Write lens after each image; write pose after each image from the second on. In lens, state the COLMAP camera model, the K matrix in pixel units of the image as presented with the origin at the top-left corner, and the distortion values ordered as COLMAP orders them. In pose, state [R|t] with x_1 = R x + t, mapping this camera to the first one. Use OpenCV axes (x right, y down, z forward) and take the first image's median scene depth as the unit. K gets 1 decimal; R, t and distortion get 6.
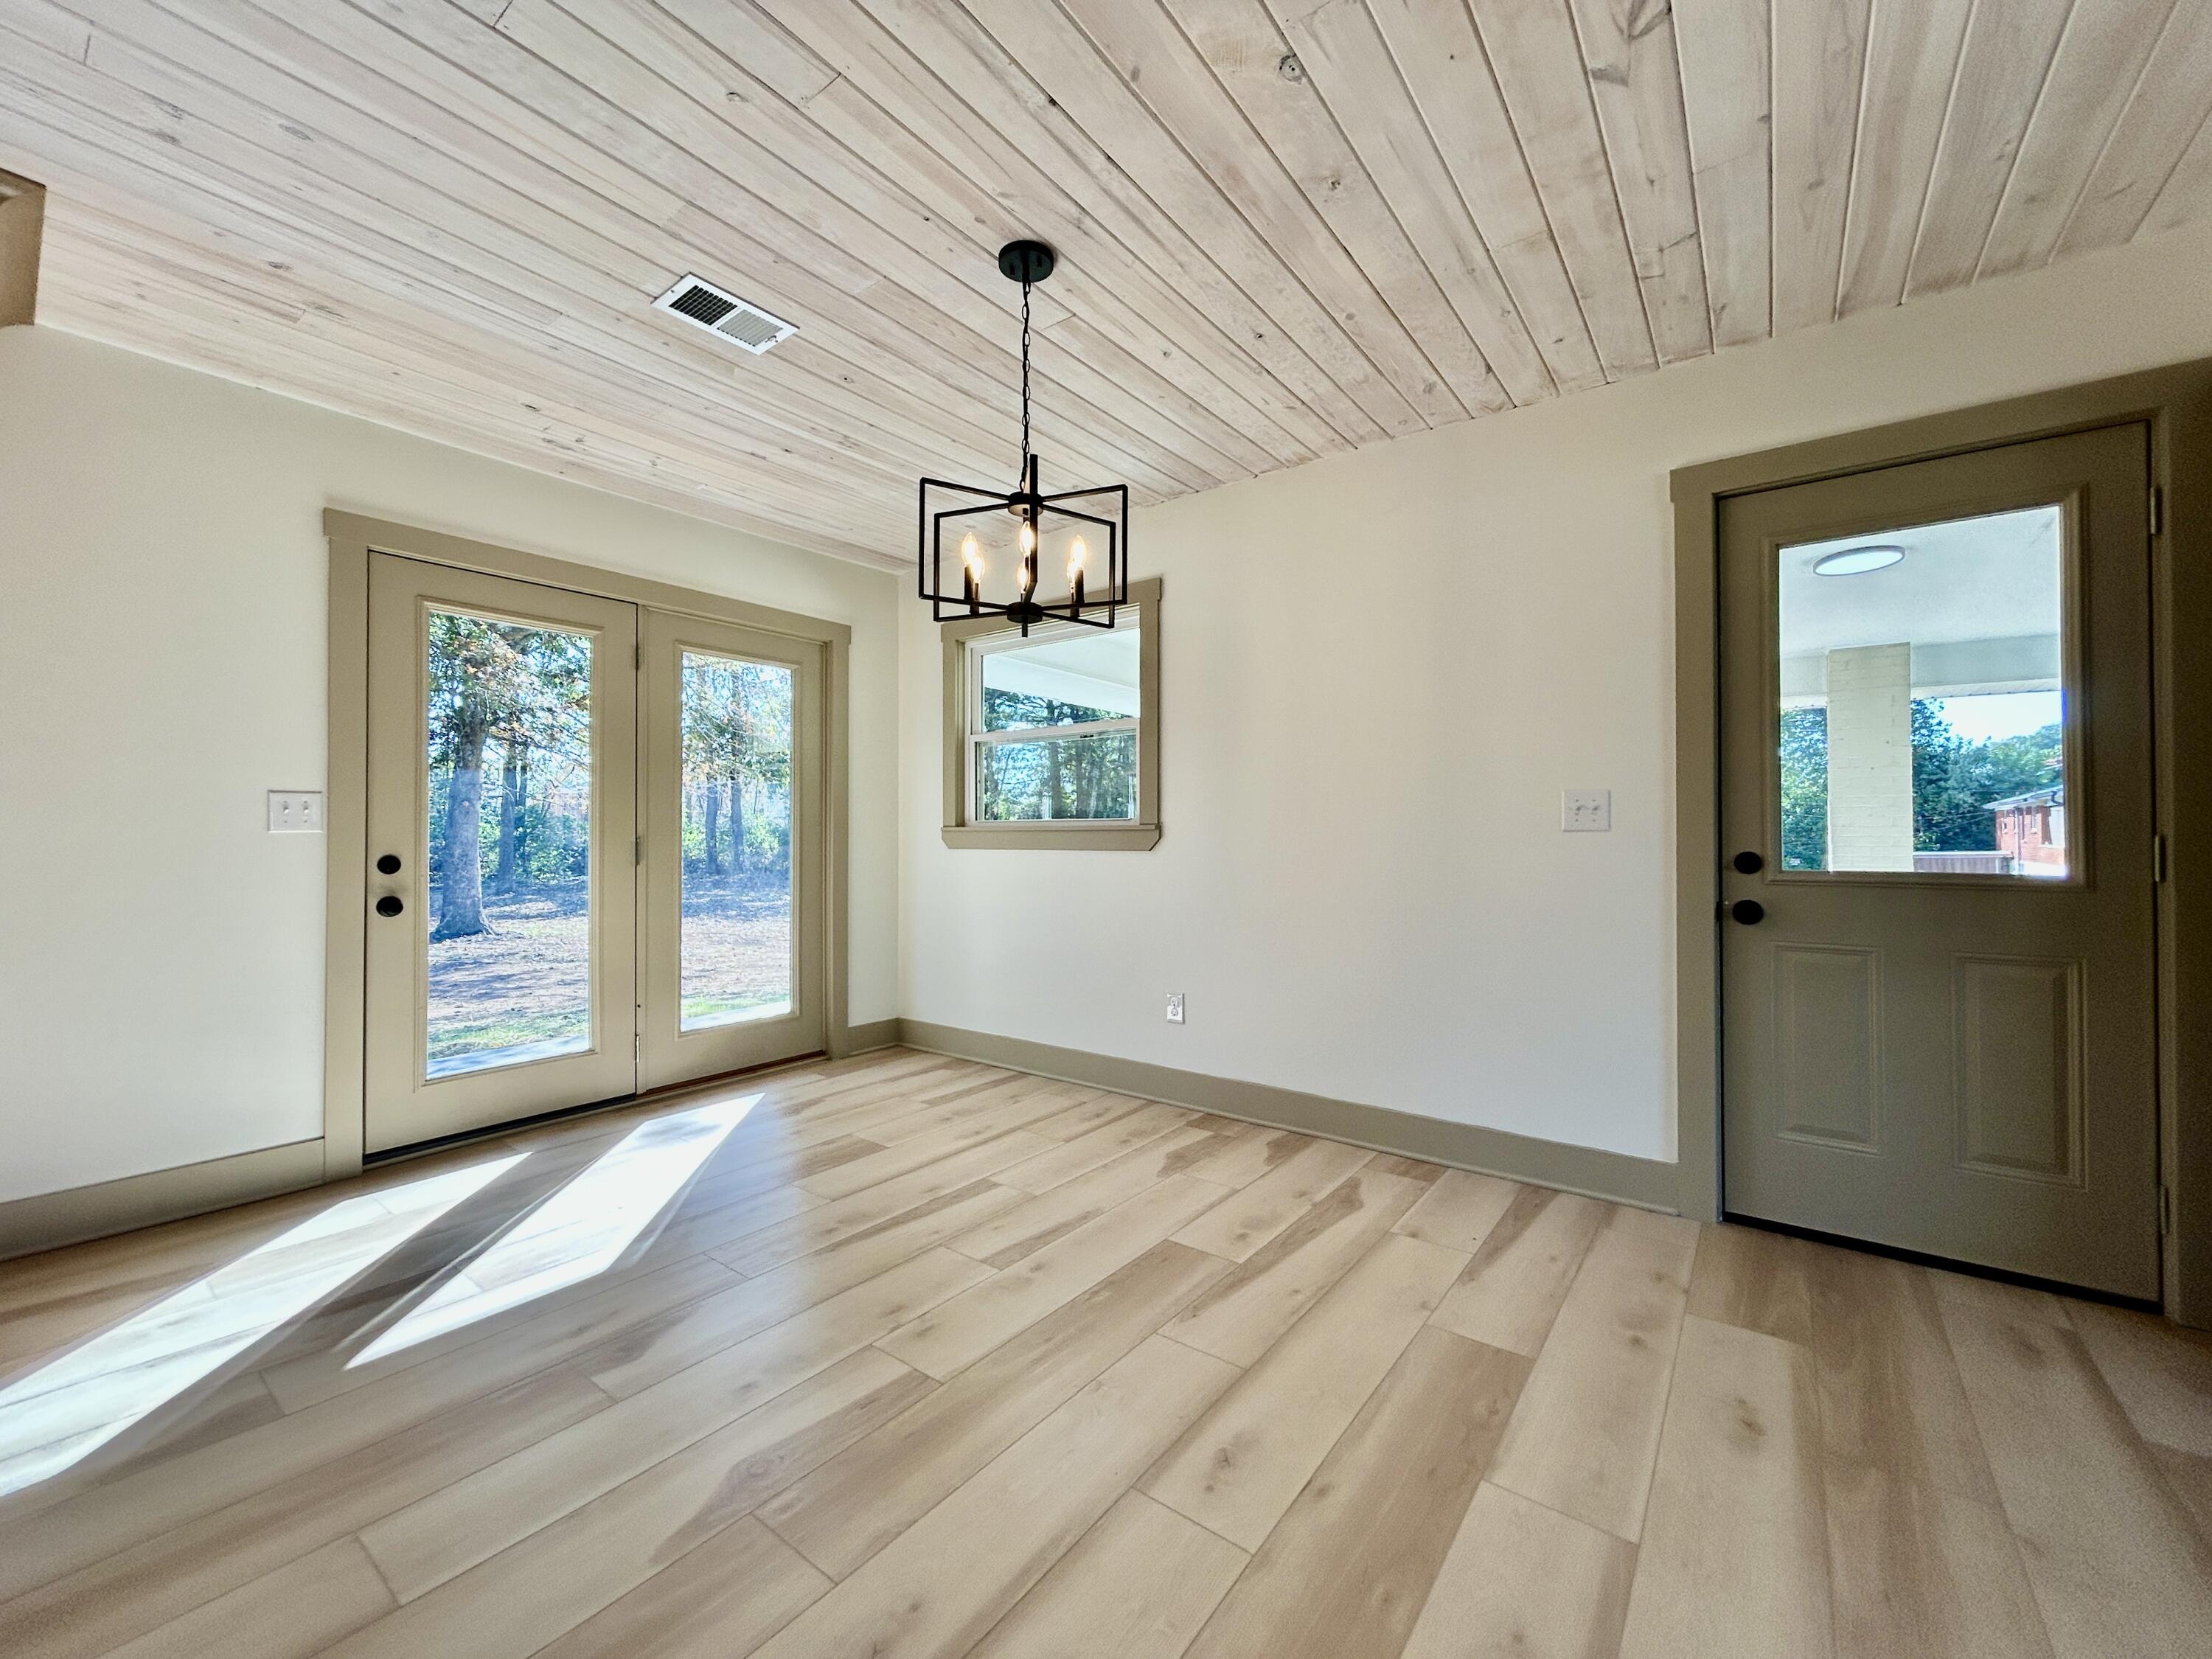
lens RADIAL K [[889.3, 0, 1092.4], [0, 889.3, 825.8], [0, 0, 1]] dist [0.000040, 0.000285]
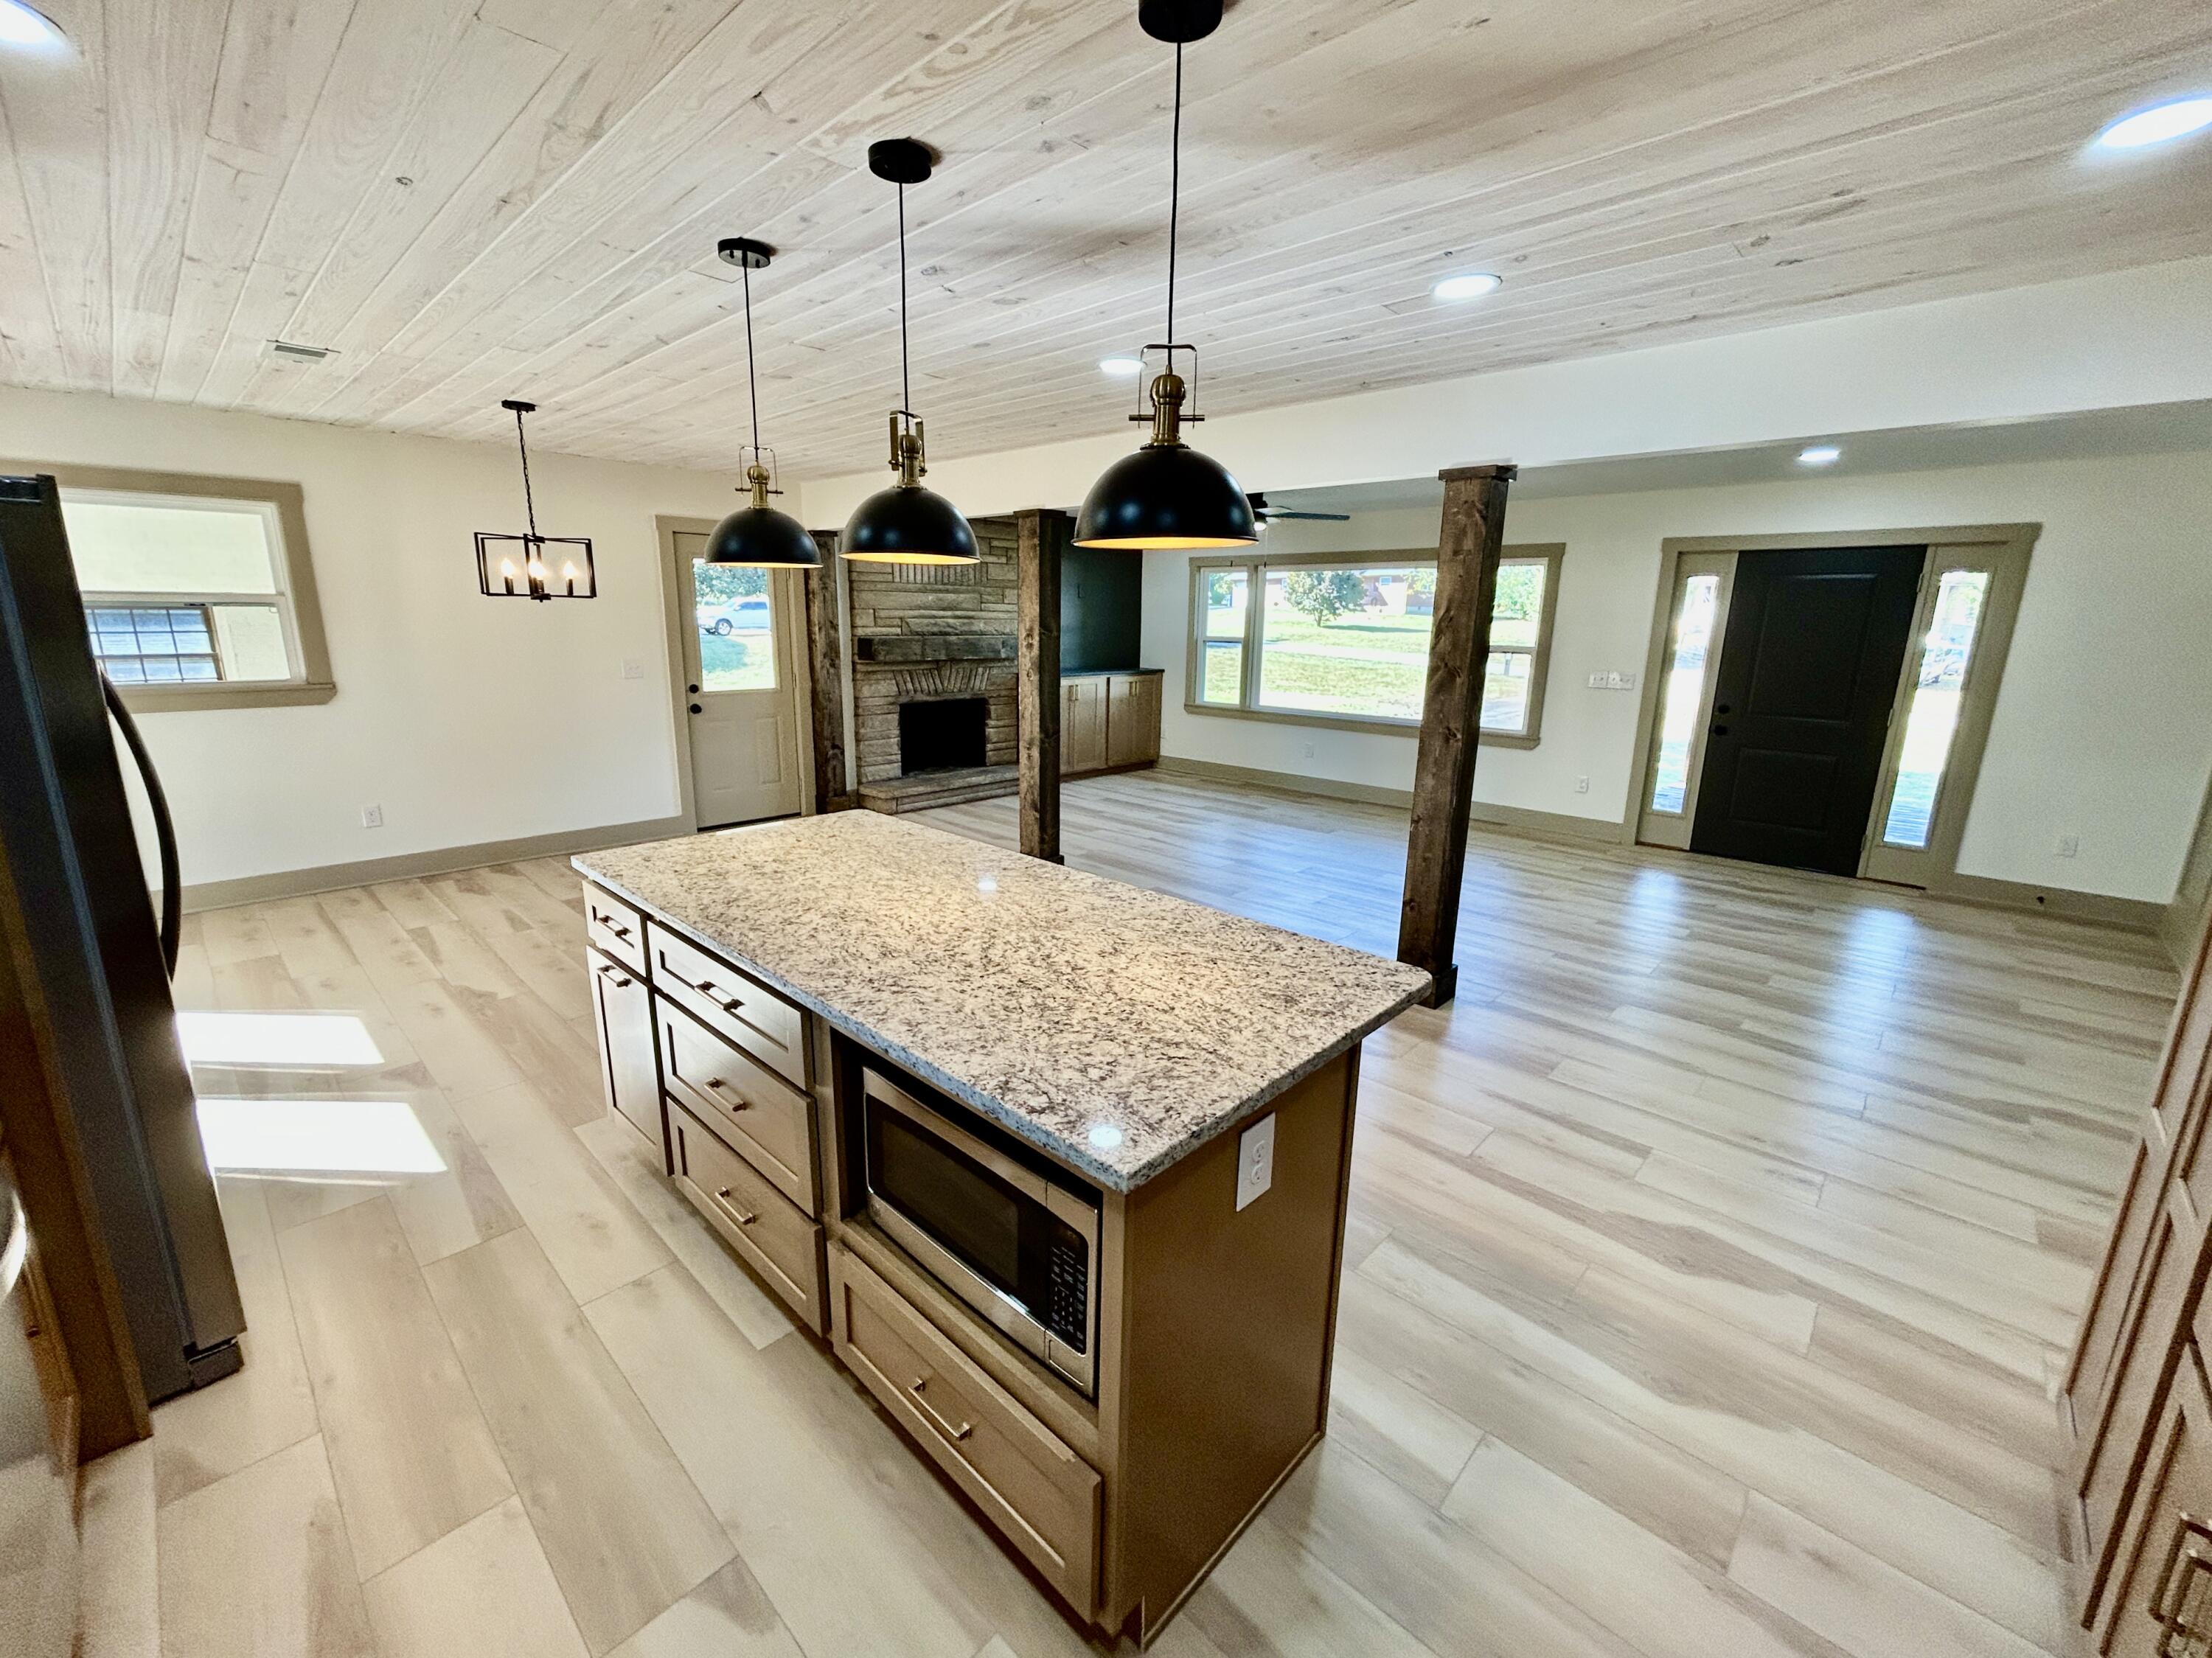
lens RADIAL K [[901.8, 0, 1098.0], [0, 901.8, 820.6], [0, 0, 1]] dist [0.001285, 0.000251]
pose [[0.104158, -0.220098, 0.969901, -1.166635], [-0.029293, 0.974103, 0.224198, -0.138343], [-0.994129, -0.051763, 0.095013, -0.266665]]
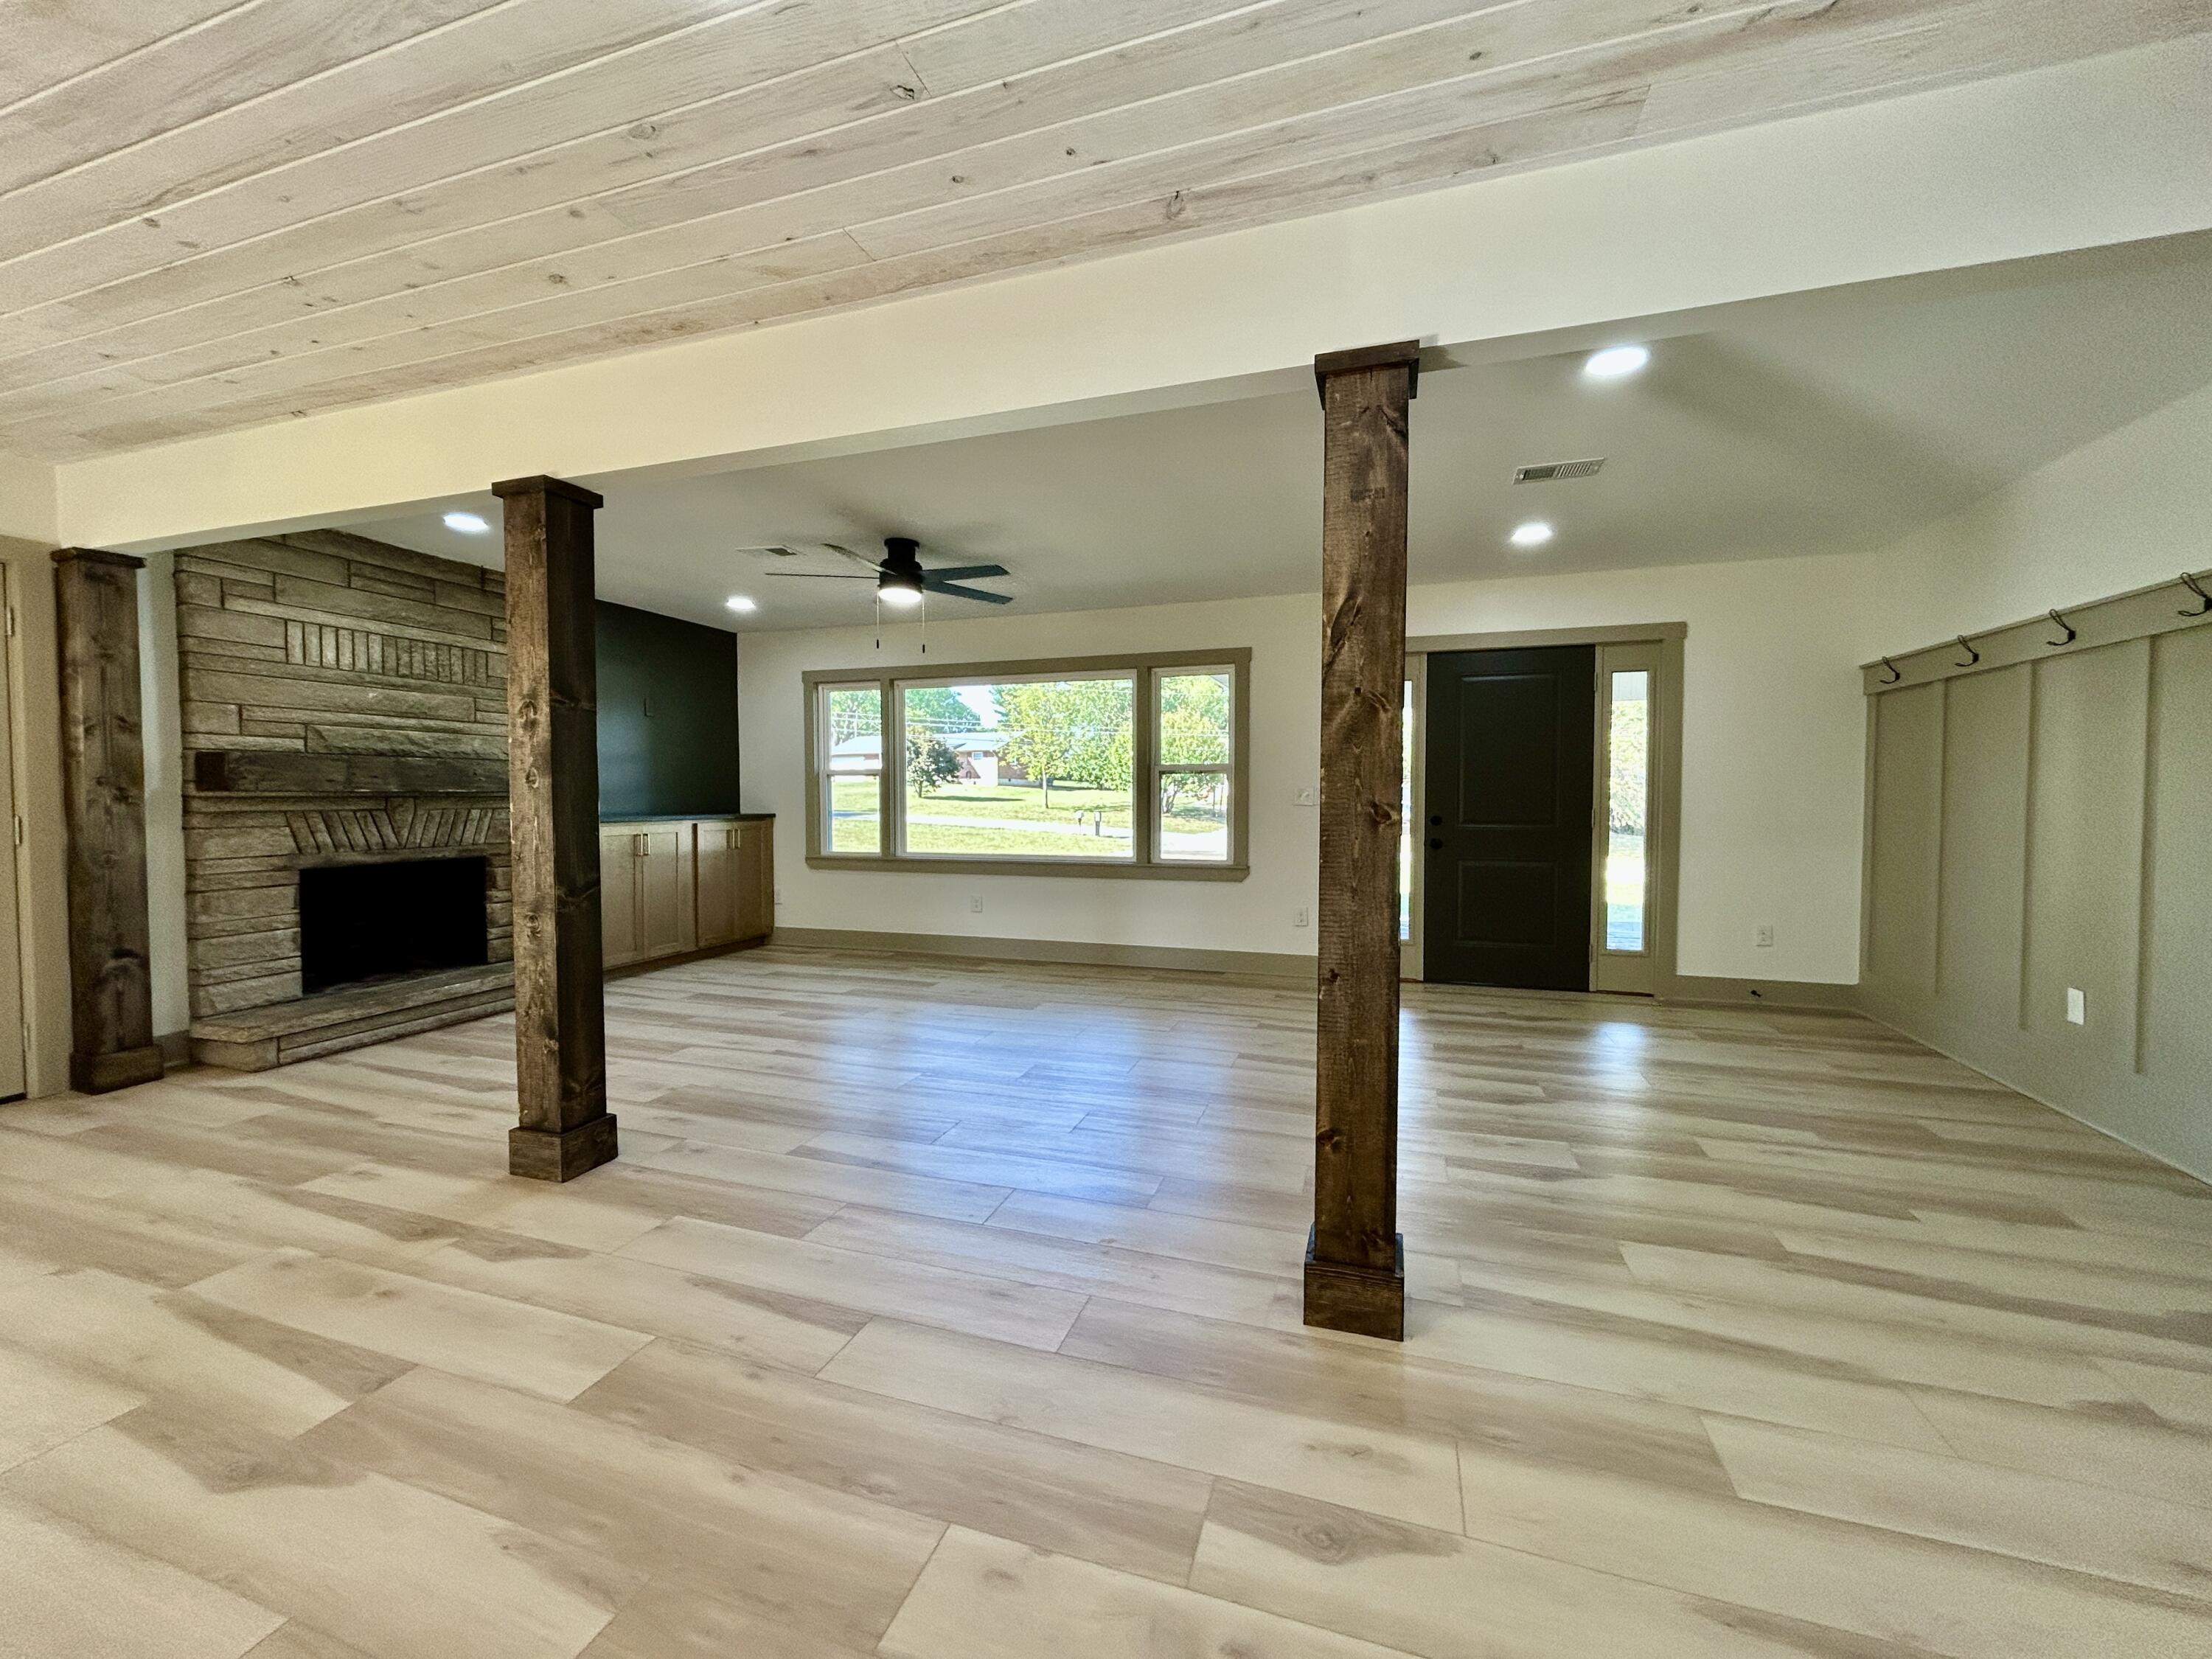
lens RADIAL K [[884.8, 0, 1093.8], [0, 884.8, 821.8], [0, 0, 1]] dist [-0.000994, 0.000457]
pose [[-0.325264, -0.029018, 0.945178, -0.591948], [-0.011265, 0.999577, 0.026811, -0.027226], [-0.945556, -0.001926, -0.325454, -0.215869]]
